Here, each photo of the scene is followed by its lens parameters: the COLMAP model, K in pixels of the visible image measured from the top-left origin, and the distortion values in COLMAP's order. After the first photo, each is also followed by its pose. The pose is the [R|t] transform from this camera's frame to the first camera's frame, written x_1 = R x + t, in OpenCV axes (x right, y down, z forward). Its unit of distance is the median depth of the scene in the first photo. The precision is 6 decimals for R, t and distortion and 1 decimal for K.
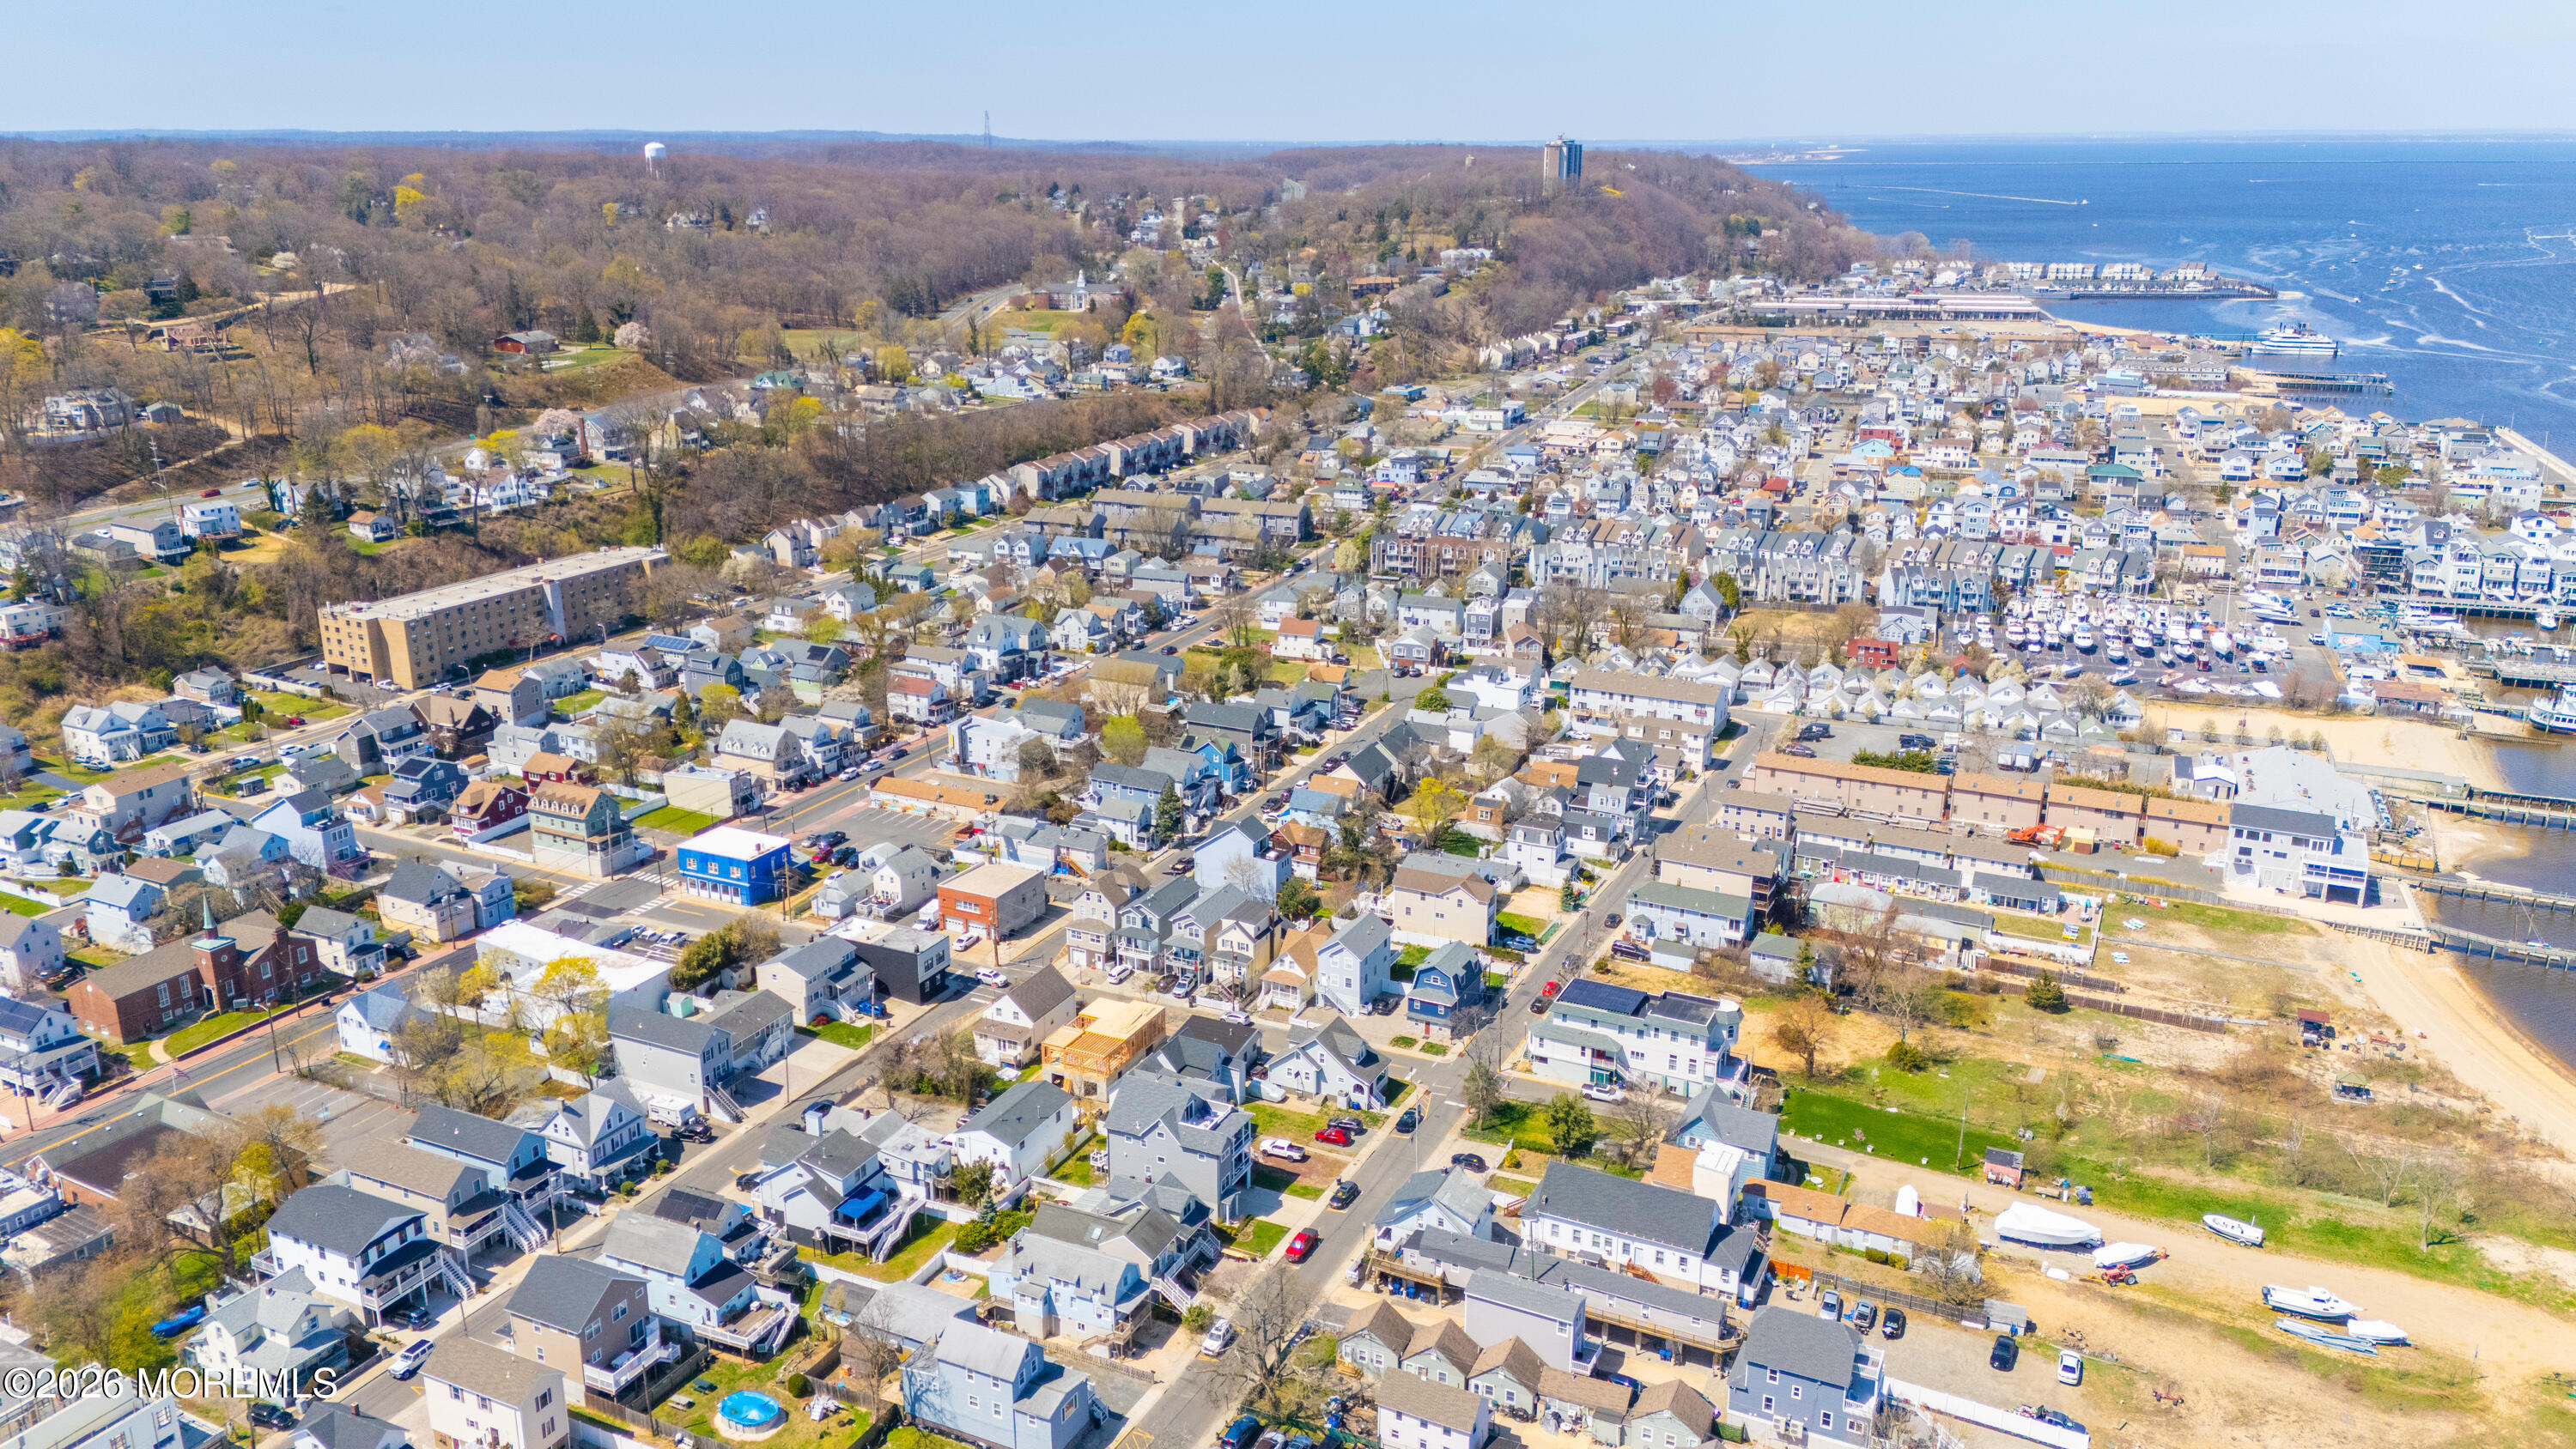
lens RADIAL K [[1874.8, 0, 1296.3], [0, 1874.8, 720.0], [0, 0, 1]] dist [0.099275, -0.108726]
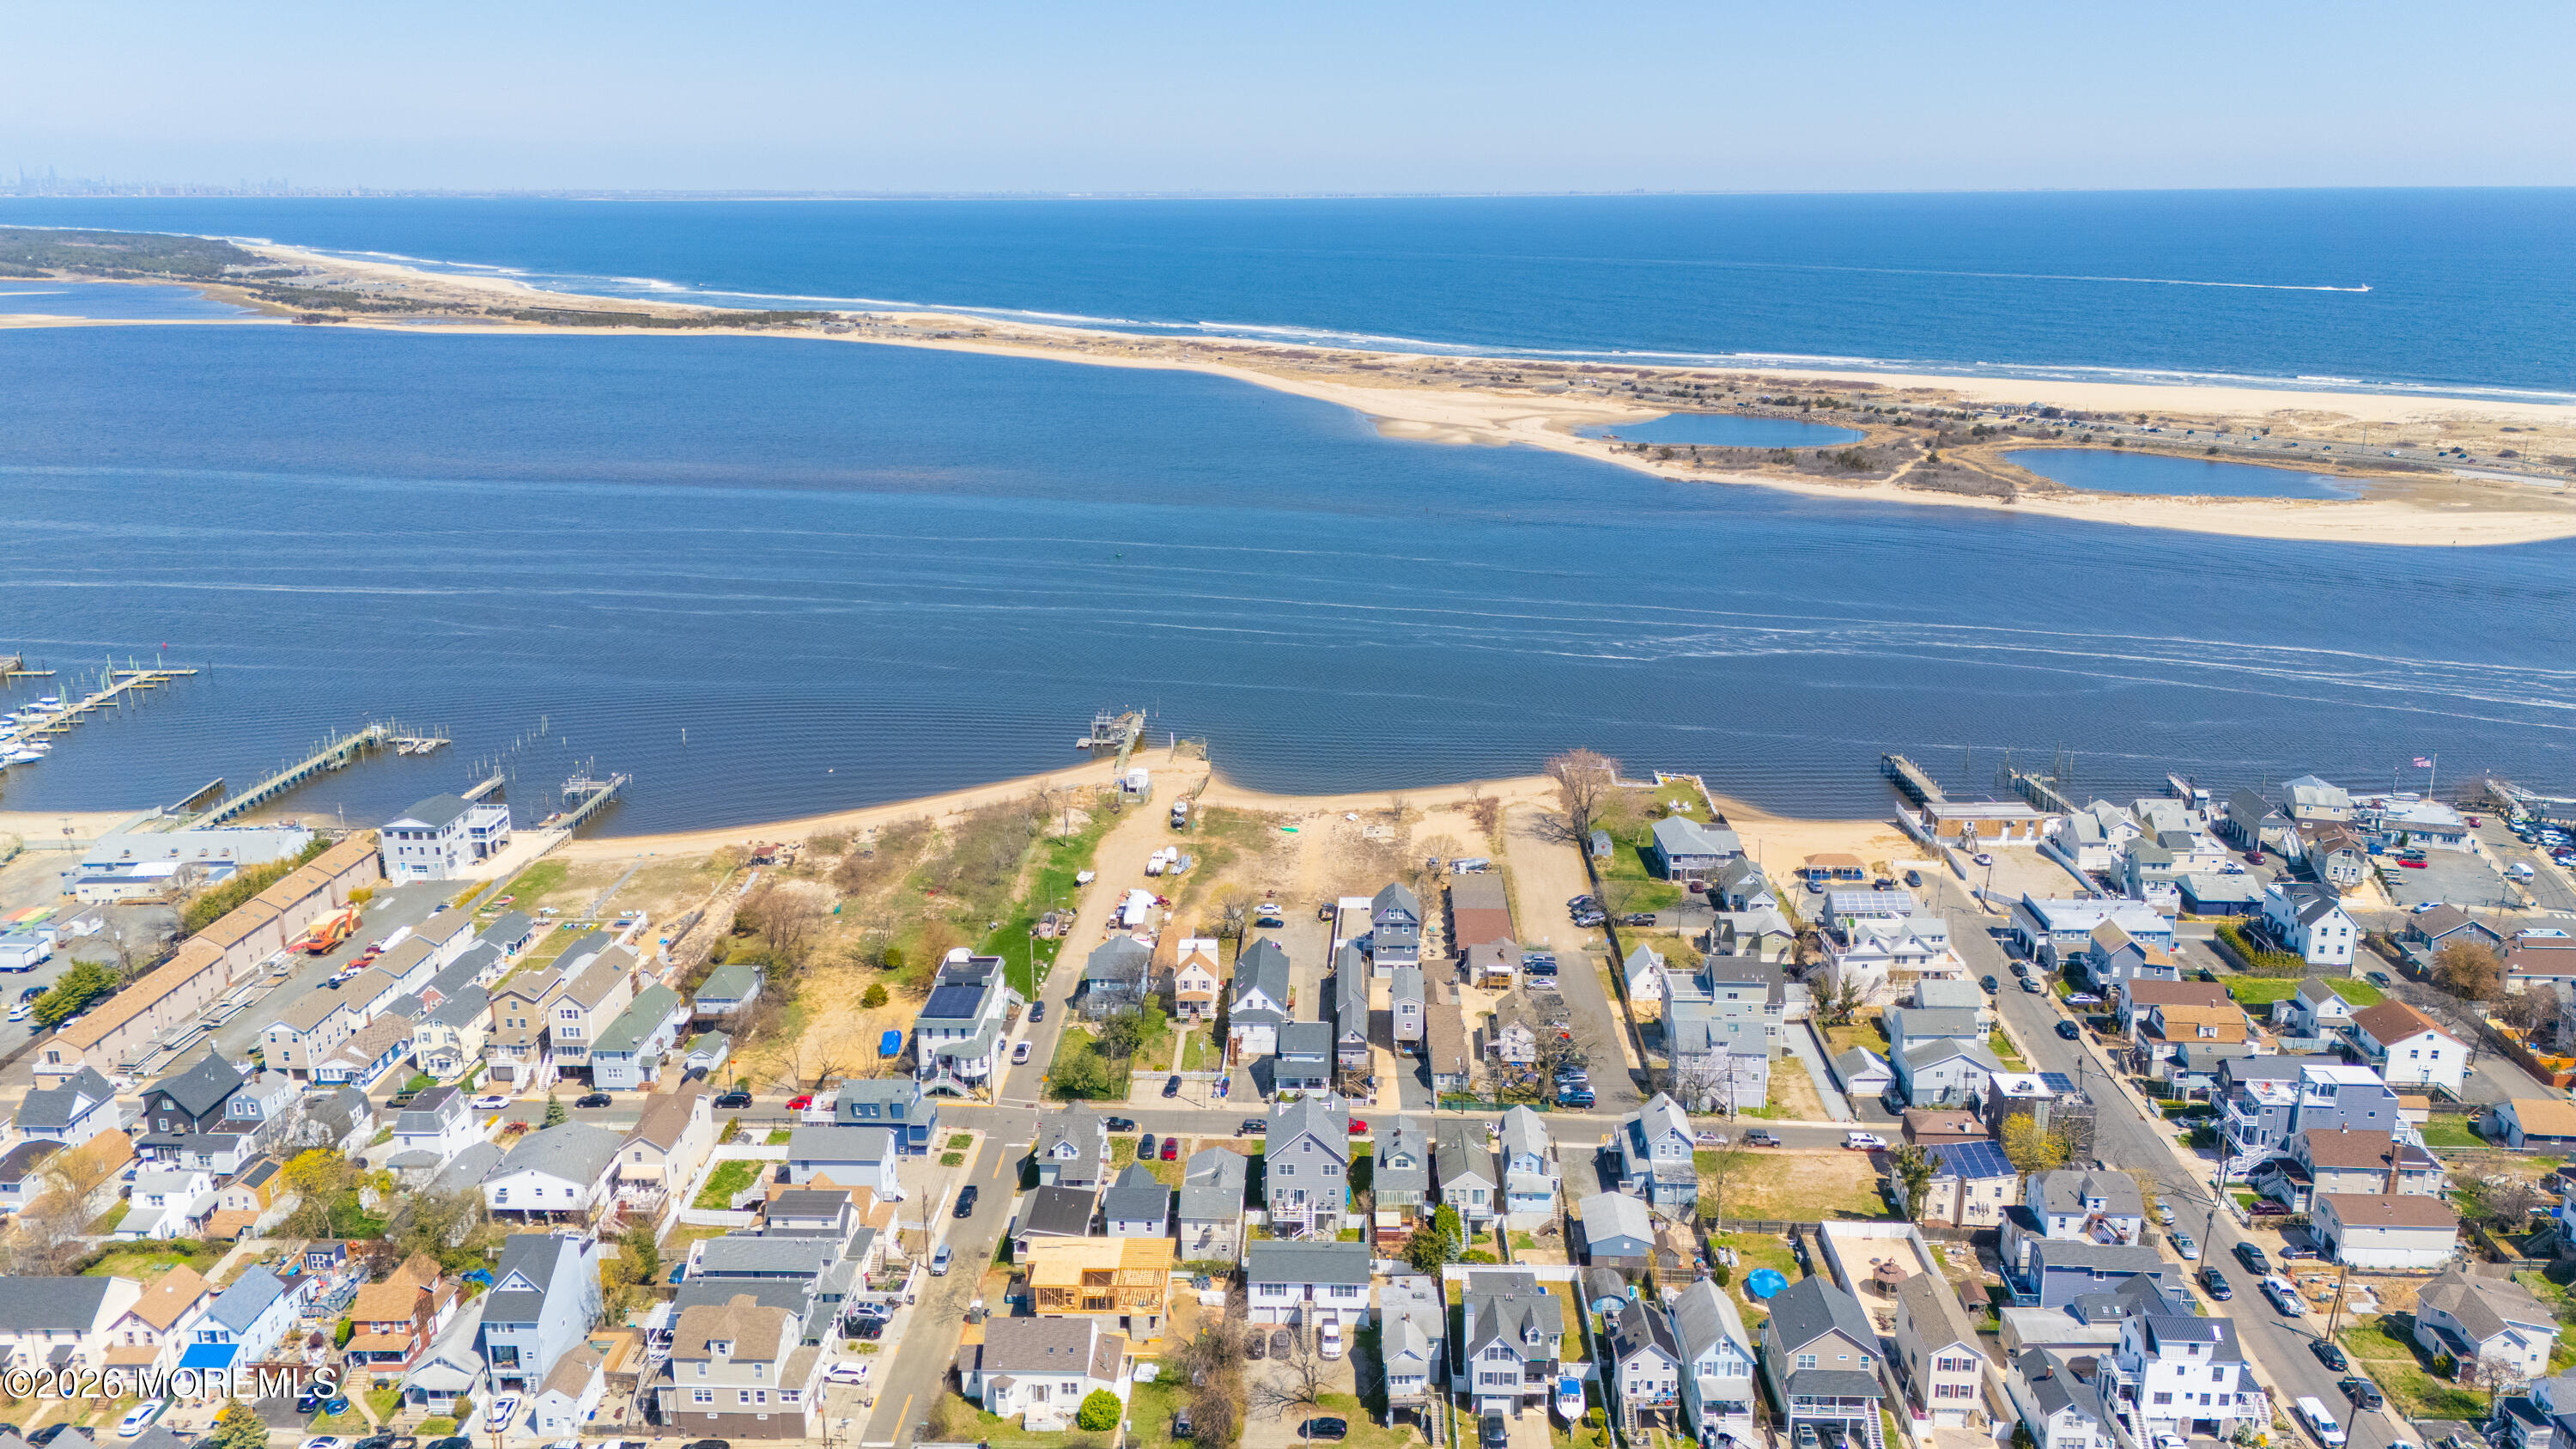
lens RADIAL K [[1884.8, 0, 1299.0], [0, 1884.8, 723.0], [0, 0, 1]] dist [0.095558, -0.098017]
pose [[-0.405701, -0.246512, 0.880135, -0.575174], [0.271558, 0.886951, 0.373596, -0.239036], [-0.872733, 0.390576, -0.292895, 0.750443]]
